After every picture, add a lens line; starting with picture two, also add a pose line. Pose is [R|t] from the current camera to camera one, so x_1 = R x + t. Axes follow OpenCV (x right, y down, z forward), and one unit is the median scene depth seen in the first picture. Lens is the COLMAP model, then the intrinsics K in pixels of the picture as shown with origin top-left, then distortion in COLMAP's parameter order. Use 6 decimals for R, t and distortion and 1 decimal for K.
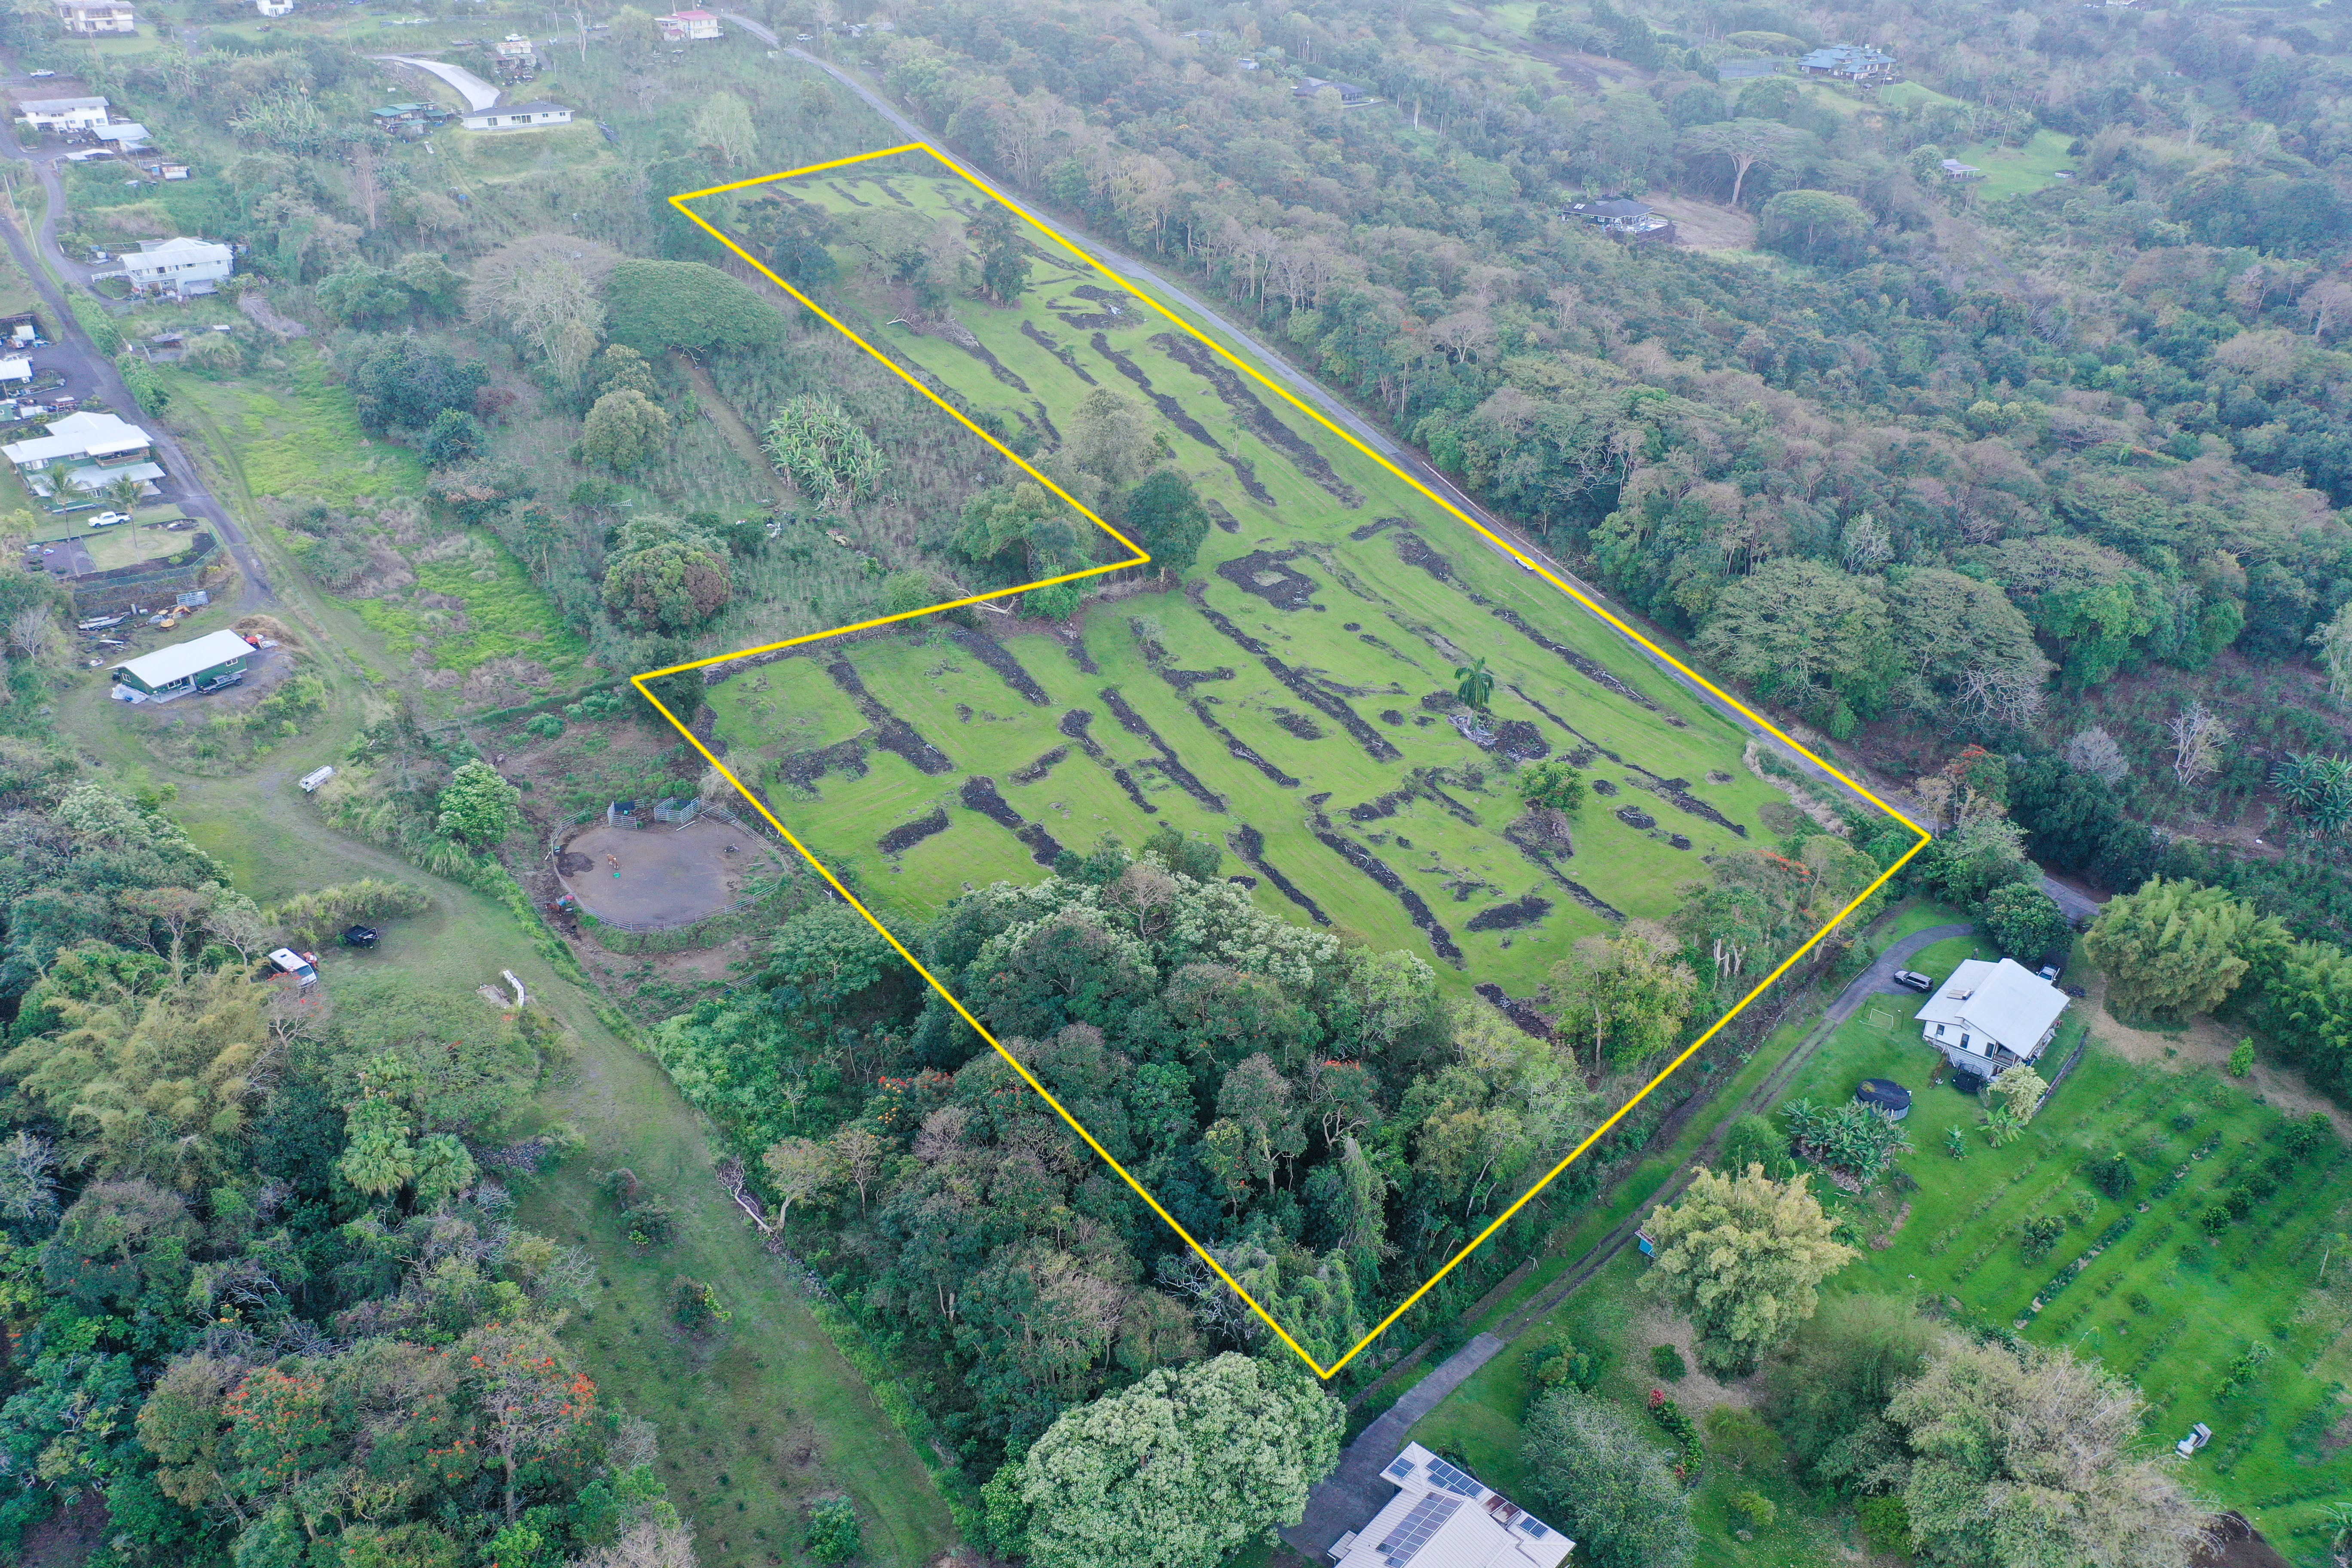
lens RADIAL K [[1861.2, 0, 1175.5], [0, 1861.2, 774.7], [0, 0, 1]] dist [0.012008, 0.004290]
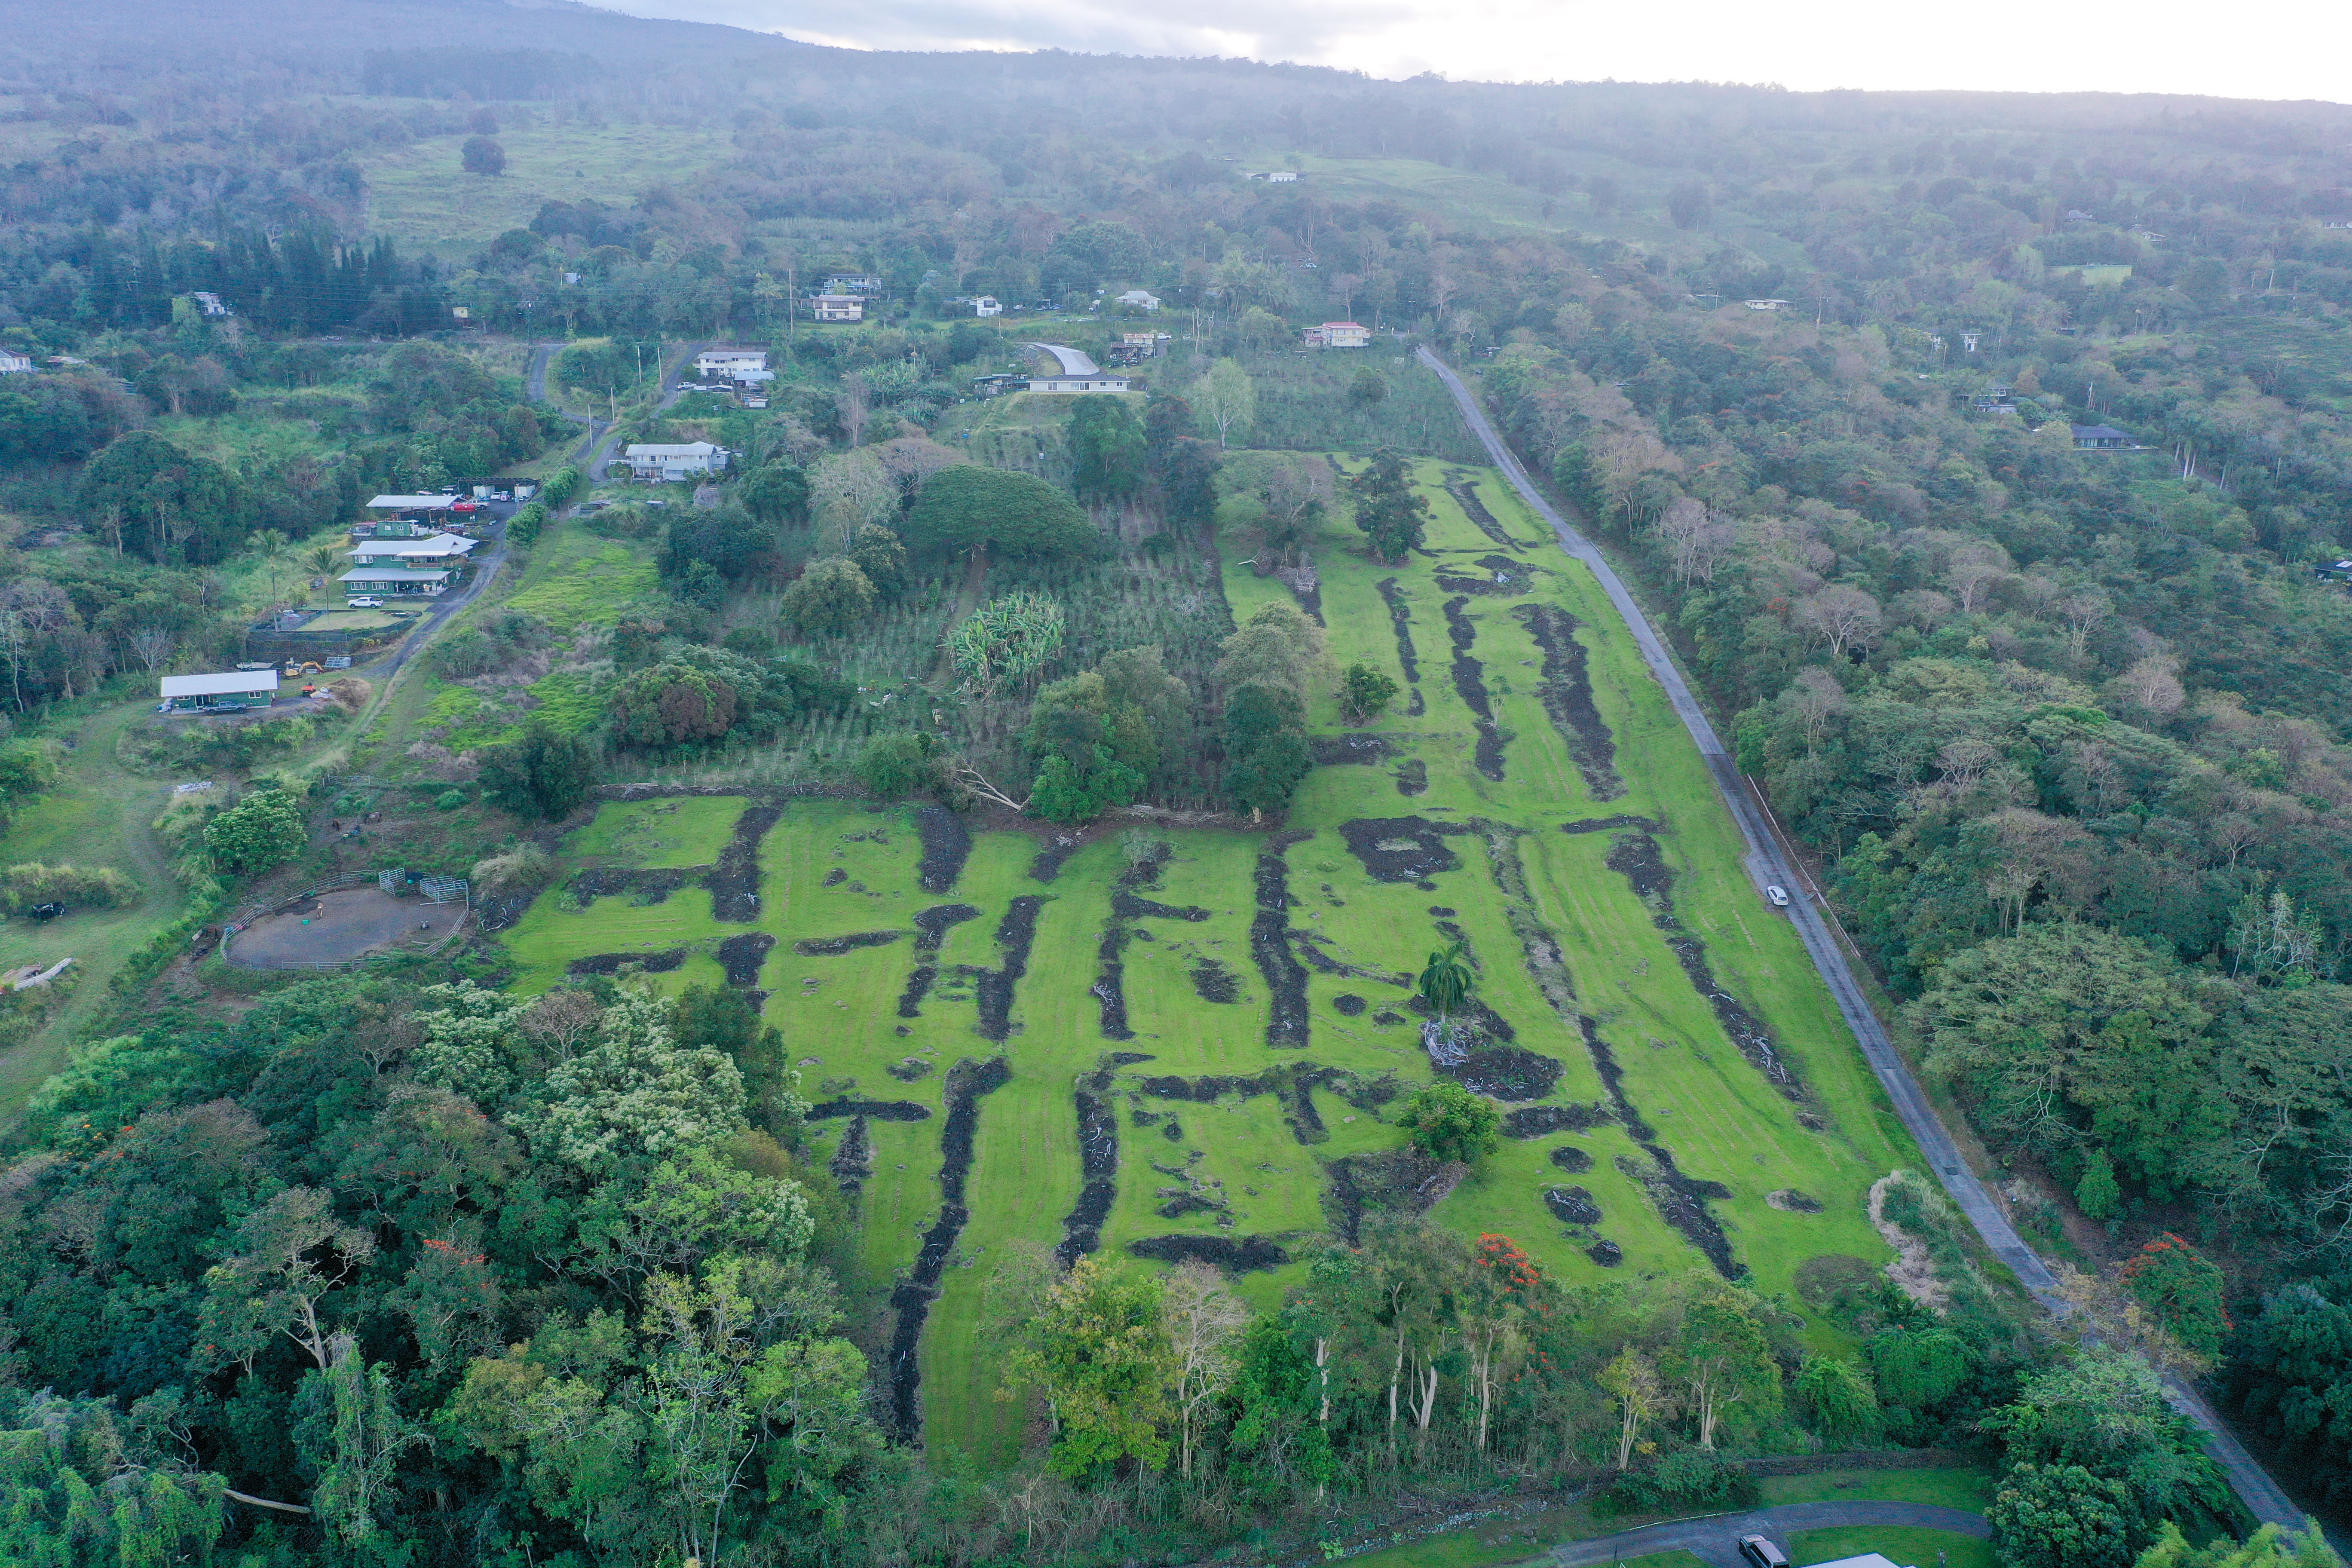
lens RADIAL K [[1861.2, 0, 1180.5], [0, 1861.2, 768.3], [0, 0, 1]] dist [0.012008, 0.004290]
pose [[0.832617, 0.129554, -0.538484, 0.440247], [-0.252126, 0.954335, -0.160239, 0.015015], [0.493135, 0.269183, 0.827259, 0.321946]]
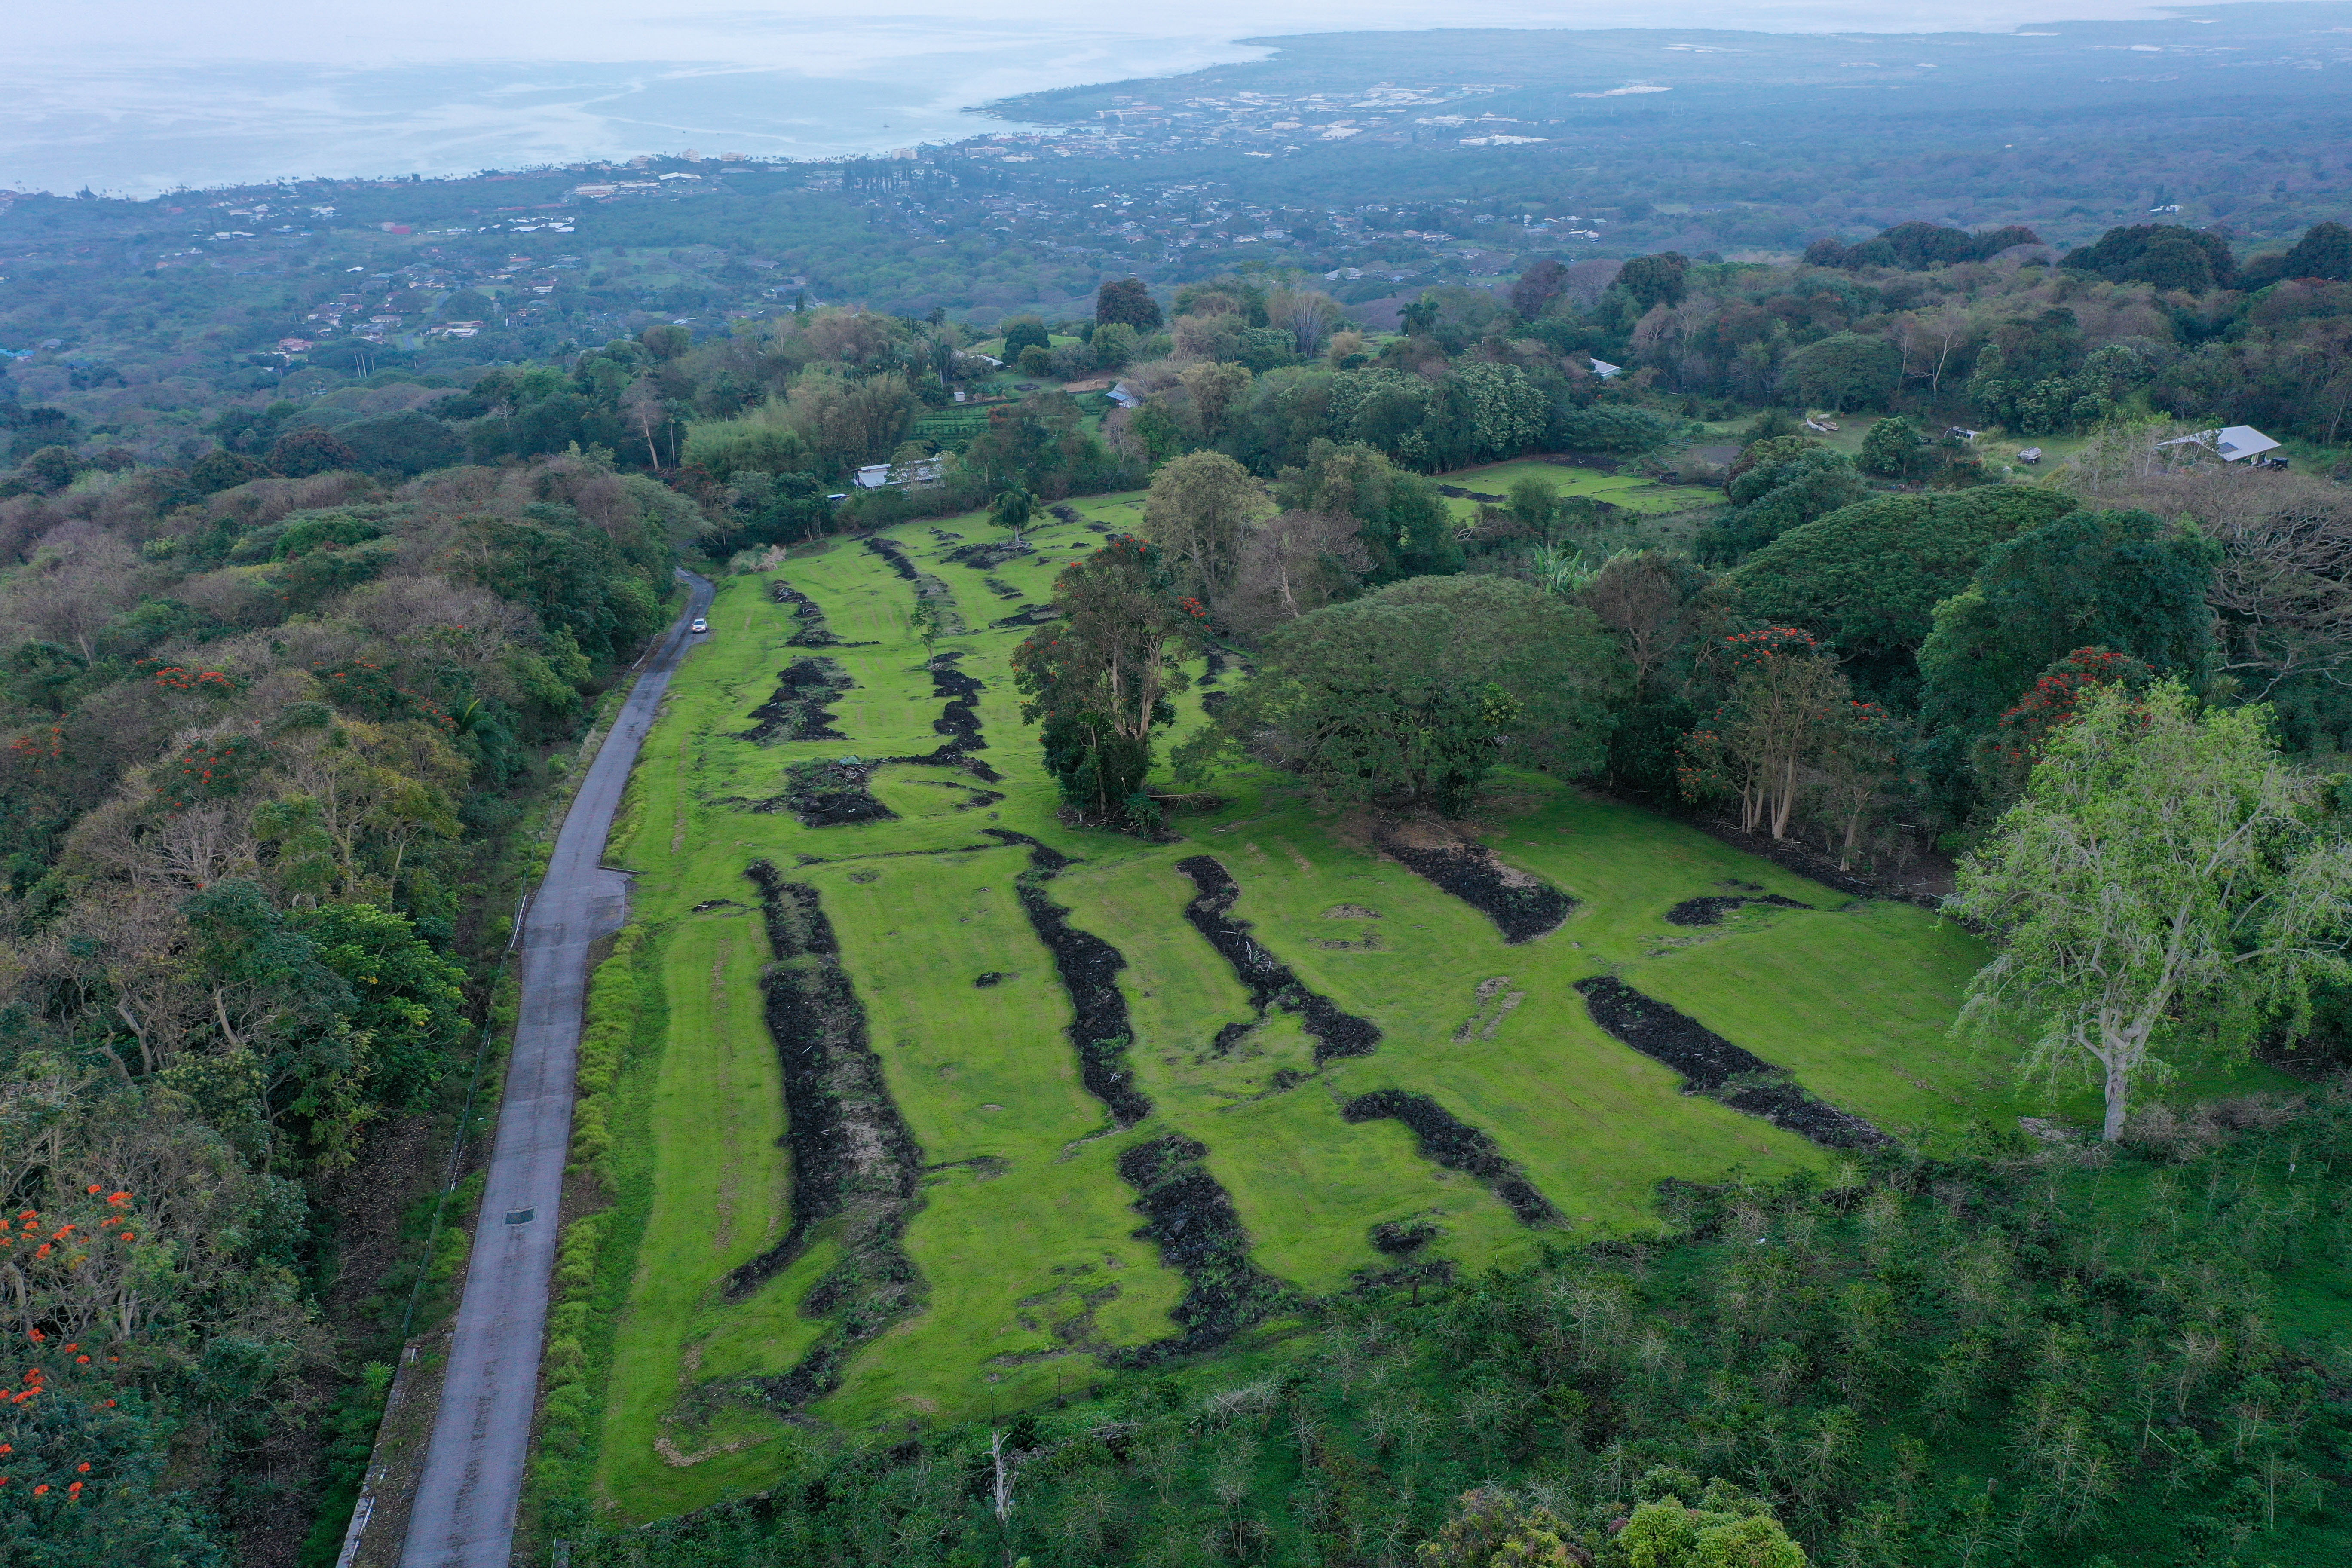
lens RADIAL K [[1861.2, 0, 1178.3], [0, 1861.2, 781.6], [0, 0, 1]] dist [0.012008, 0.004290]
pose [[-0.924168, -0.168624, 0.342753, -0.315952], [0.167027, 0.628580, 0.759598, -0.730863], [-0.343534, 0.759245, -0.552749, 1.641453]]
